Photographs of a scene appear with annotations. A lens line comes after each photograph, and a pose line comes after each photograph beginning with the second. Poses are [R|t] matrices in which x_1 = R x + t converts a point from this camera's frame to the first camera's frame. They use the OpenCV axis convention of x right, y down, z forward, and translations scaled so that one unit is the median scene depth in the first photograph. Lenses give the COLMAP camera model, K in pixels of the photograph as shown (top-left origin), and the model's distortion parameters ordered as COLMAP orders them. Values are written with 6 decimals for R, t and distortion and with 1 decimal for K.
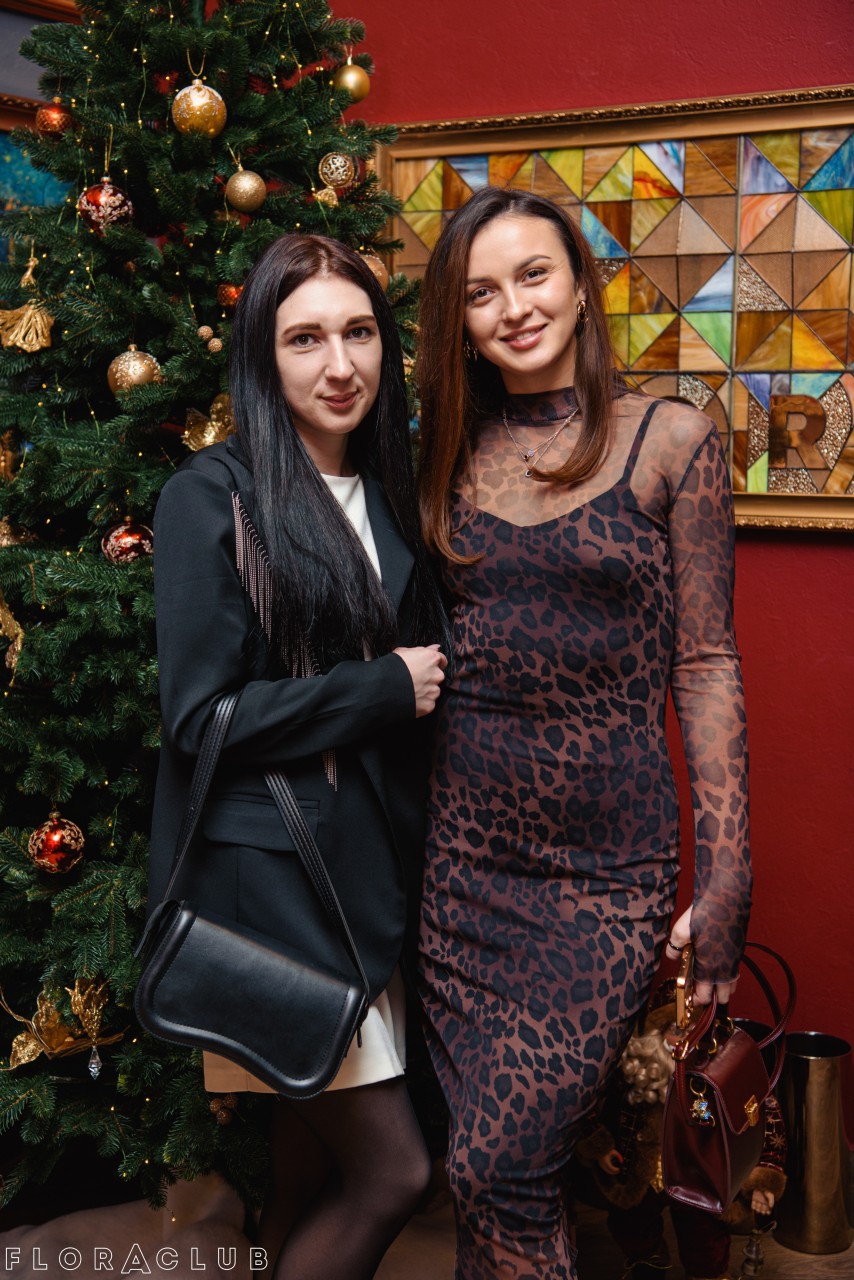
lens RADIAL K [[1945.4, 0, 436.7], [0, 1945.4, 657.3], [0, 0, 1]] dist [0.206694, 0.000000]
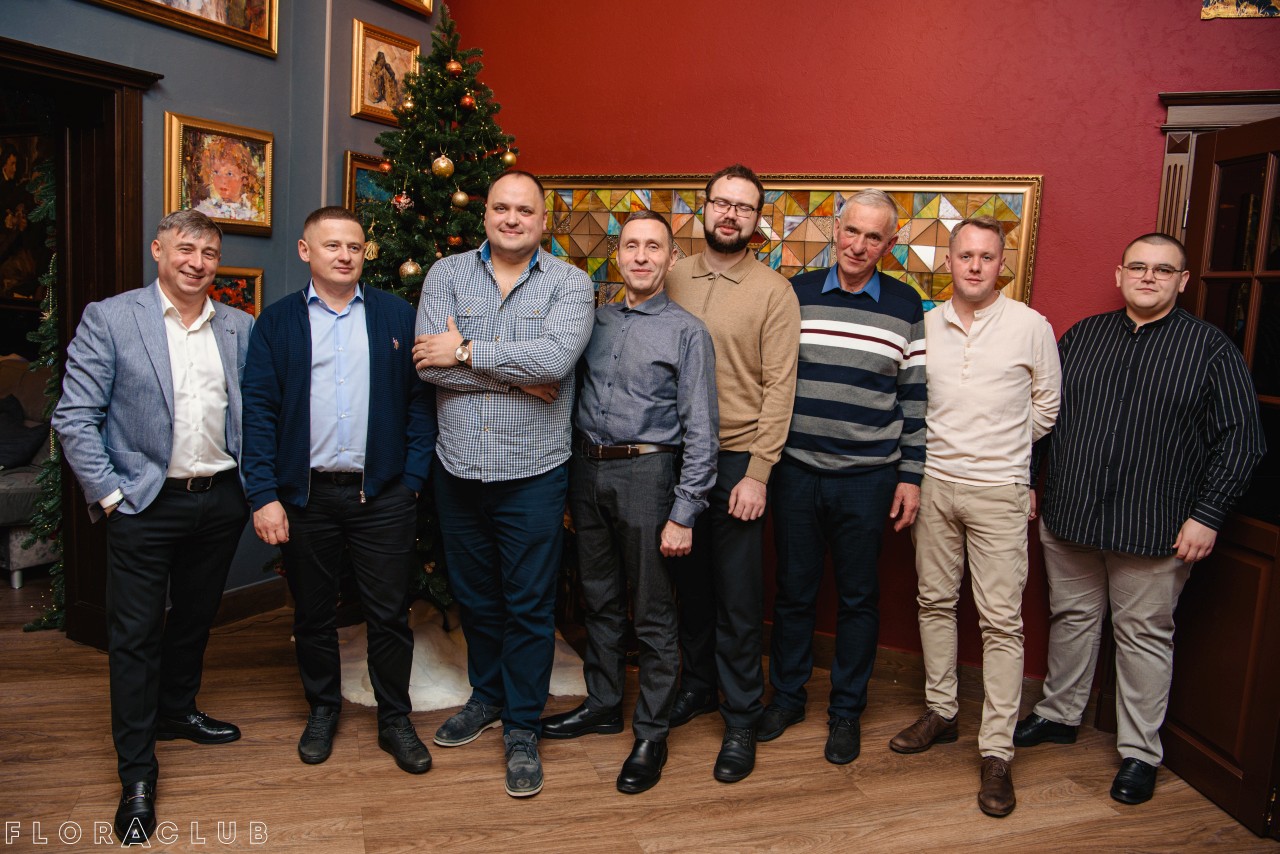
lens RADIAL K [[961.8, 0, 635.6], [0, 961.8, 436.0], [0, 0, 1]] dist [-0.051804, 0.011928]
pose [[0.997724, 0.052420, 0.042423, 0.079885], [-0.052766, 0.998582, 0.007093, 0.035895], [-0.041991, -0.009315, 0.999075, -0.191933]]
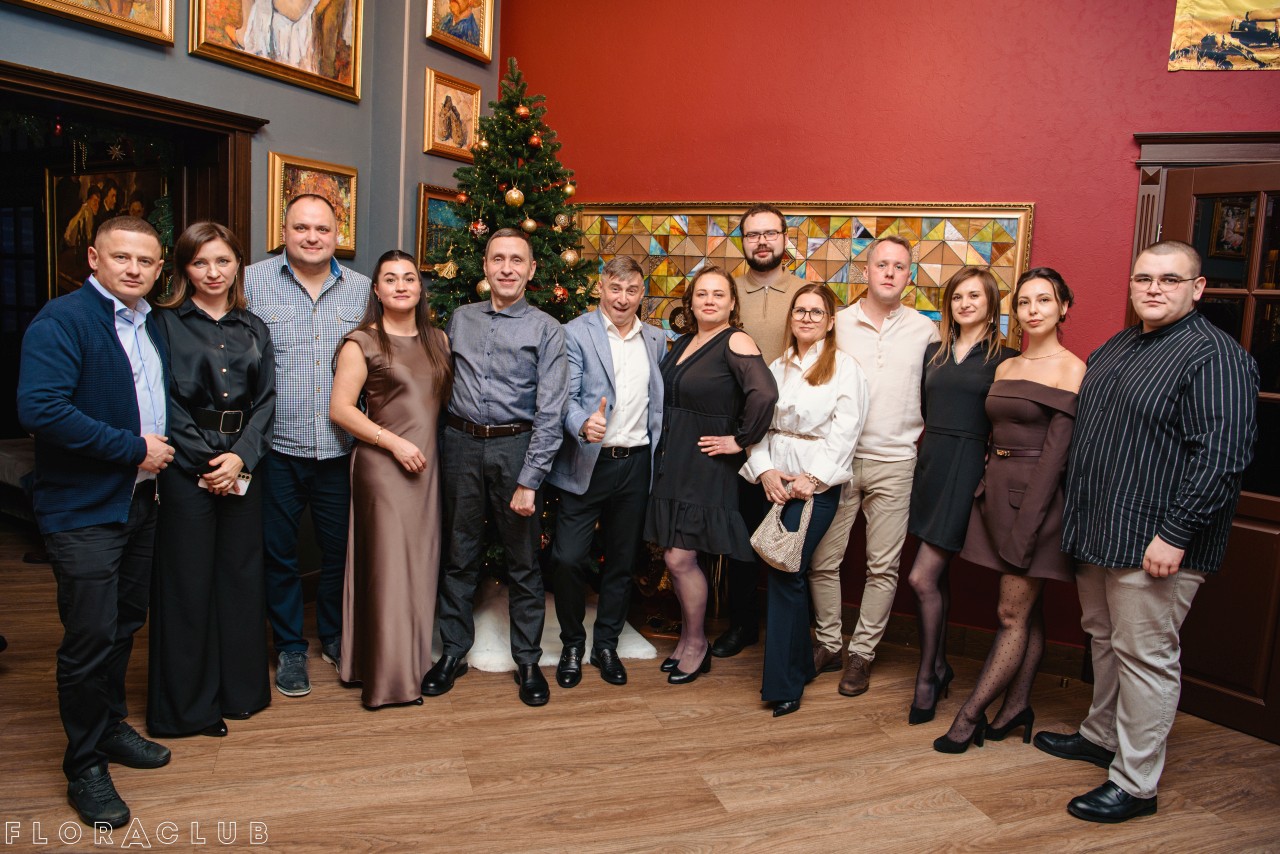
lens RADIAL K [[892.3, 0, 635.0], [0, 892.3, 435.4], [0, 0, 1]] dist [-0.066343, 0.001451]
pose [[0.998097, 0.045482, 0.041649, 0.014482], [-0.045737, 0.998940, 0.005181, 0.046224], [-0.041369, -0.007076, 0.999119, -0.259546]]
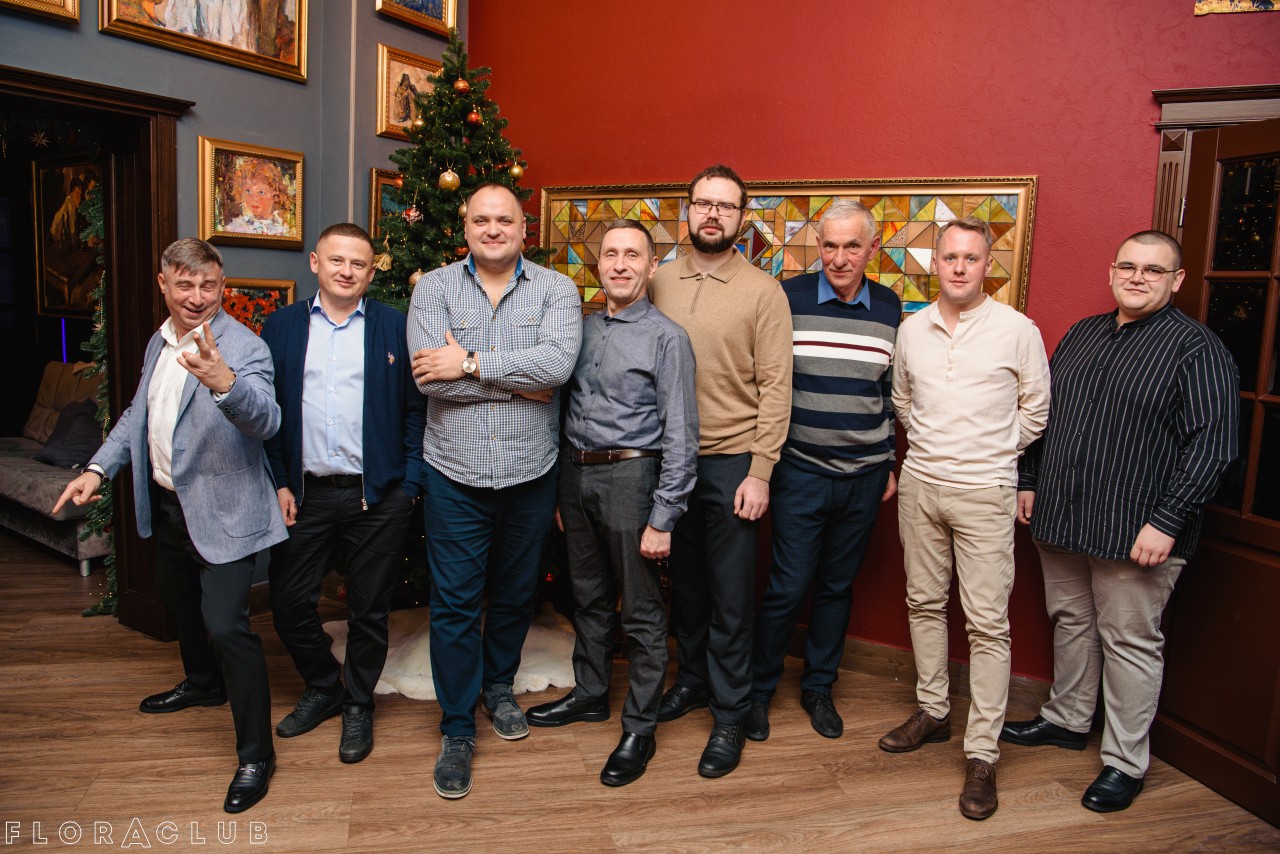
lens RADIAL K [[908.6, 0, 635.7], [0, 908.6, 435.7], [0, 0, 1]] dist [-0.059985, 0.006482]
pose [[0.998038, 0.051380, -0.035772, 0.167620], [-0.050908, 0.998605, 0.013992, 0.026364], [0.036441, -0.012143, 0.999262, -0.162729]]
